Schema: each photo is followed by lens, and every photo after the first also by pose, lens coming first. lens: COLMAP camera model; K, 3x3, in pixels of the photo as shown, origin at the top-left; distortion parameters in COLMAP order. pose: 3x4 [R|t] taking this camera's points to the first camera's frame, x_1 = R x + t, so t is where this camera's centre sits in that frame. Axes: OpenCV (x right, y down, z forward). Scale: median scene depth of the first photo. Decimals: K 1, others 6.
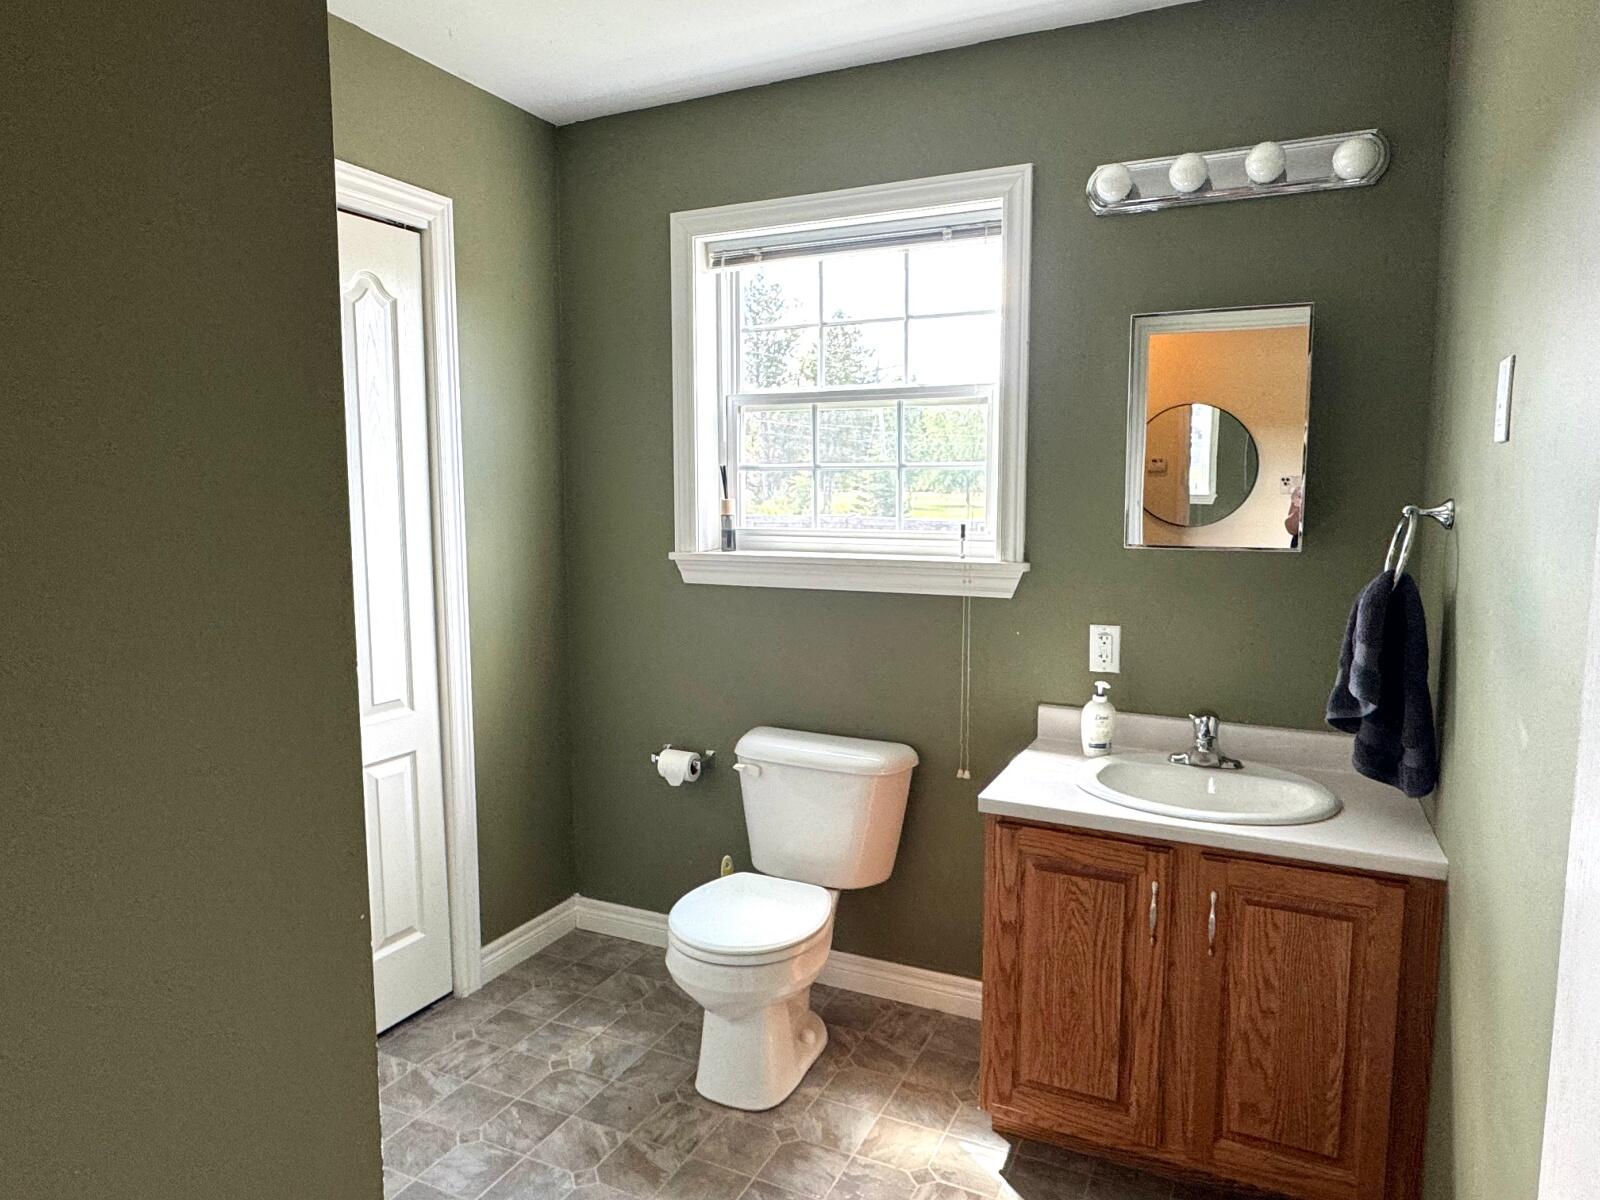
lens RADIAL K [[1012.4, 0, 805.4], [0, 1012.4, 600.5], [0, 0, 1]] dist [0.004313, -0.001419]
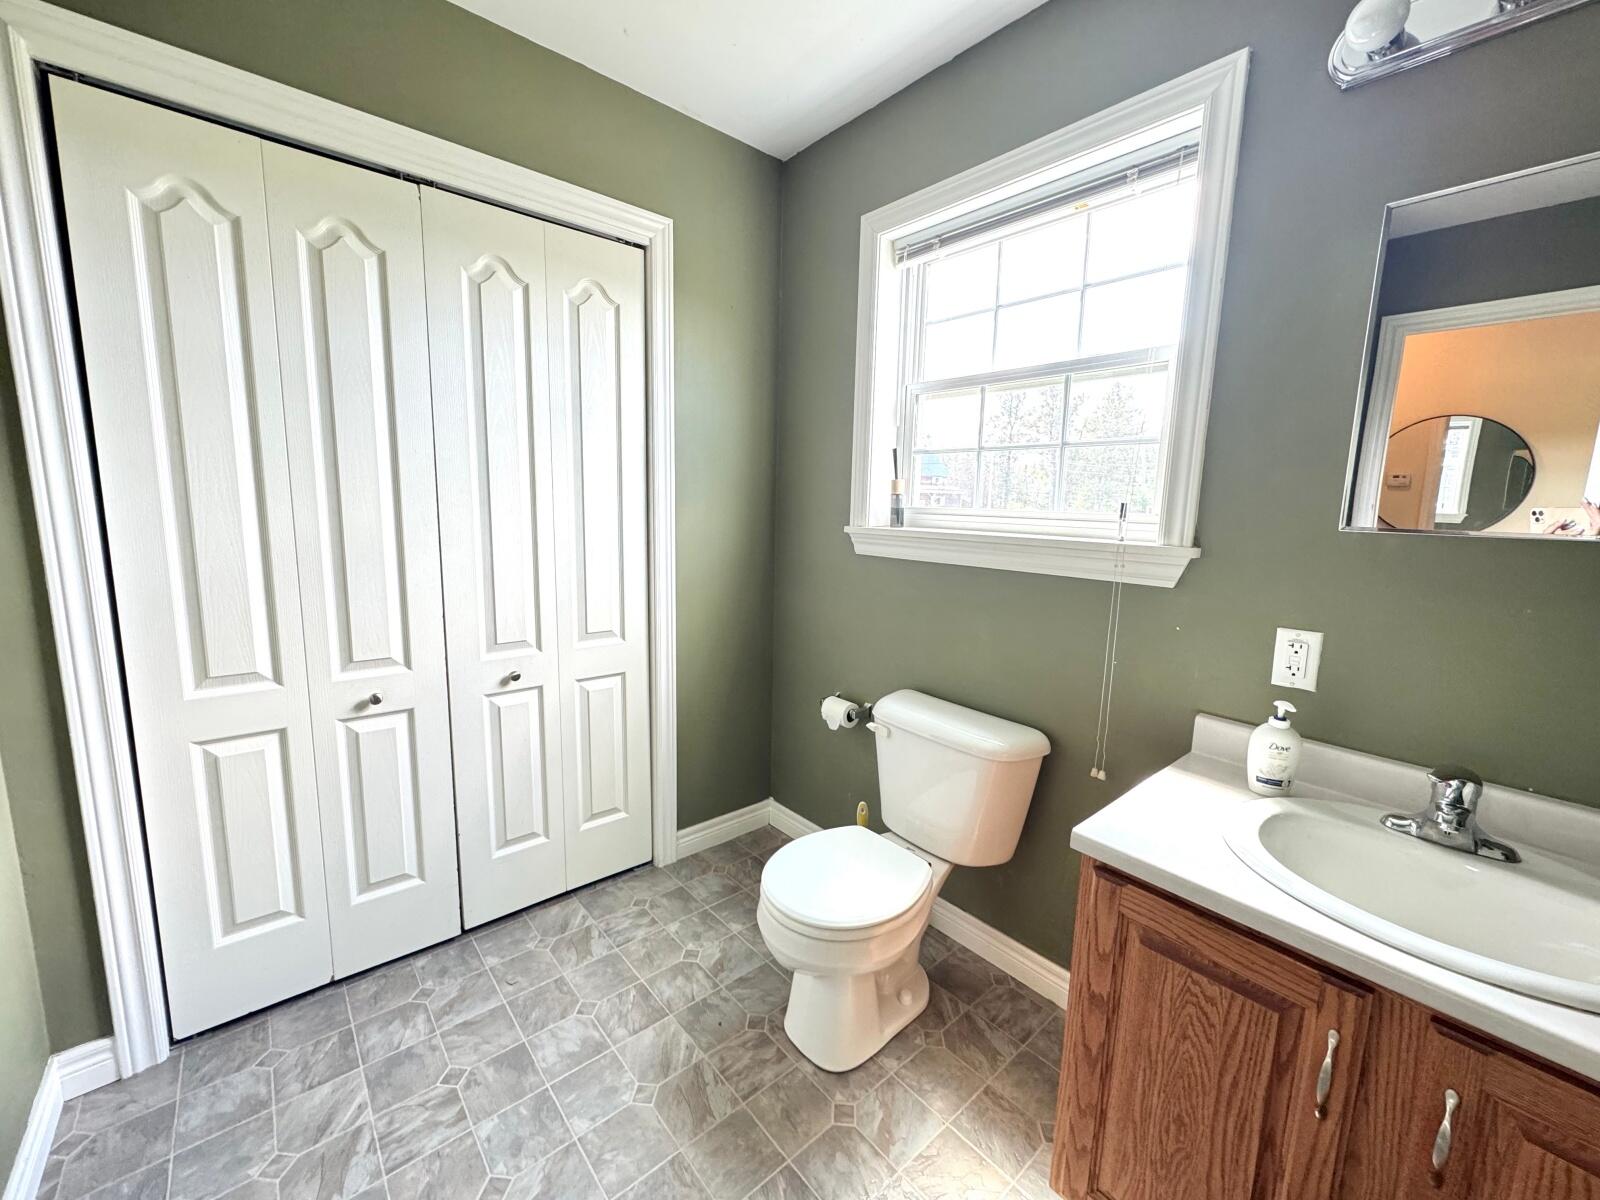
lens RADIAL K [[640.2, 0, 801.7], [0, 640.2, 598.2], [0, 0, 1]] dist [0.001547, 0.000009]
pose [[0.916568, 0.083439, -0.391077, 0.129100], [-0.070851, 0.996401, 0.046534, 0.003533], [0.393552, -0.014943, 0.919181, 0.373571]]
